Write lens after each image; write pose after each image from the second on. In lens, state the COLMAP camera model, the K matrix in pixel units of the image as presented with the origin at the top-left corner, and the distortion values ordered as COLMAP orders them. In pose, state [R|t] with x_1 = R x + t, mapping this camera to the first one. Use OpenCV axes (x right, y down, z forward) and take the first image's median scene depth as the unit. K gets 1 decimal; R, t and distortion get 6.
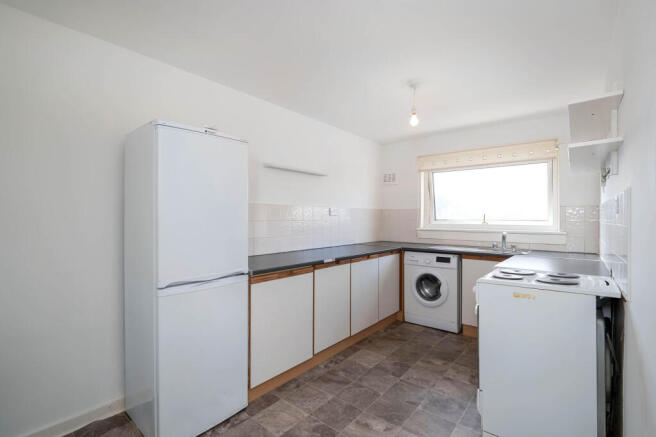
lens RADIAL K [[295.2, 0, 329.5], [0, 295.2, 218.4], [0, 0, 1]] dist [0.000553, 0.000006]
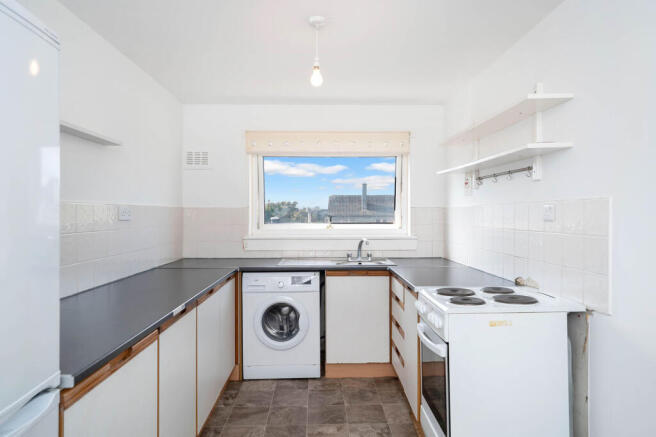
lens RADIAL K [[402.6, 0, 329.8], [0, 402.6, 218.2], [0, 0, 1]] dist [0.004772, -0.001649]
pose [[0.758523, -0.009211, 0.651581, -0.193044], [0.005294, 0.999954, 0.007973, -0.018333], [-0.651625, -0.002598, 0.758537, 0.208163]]
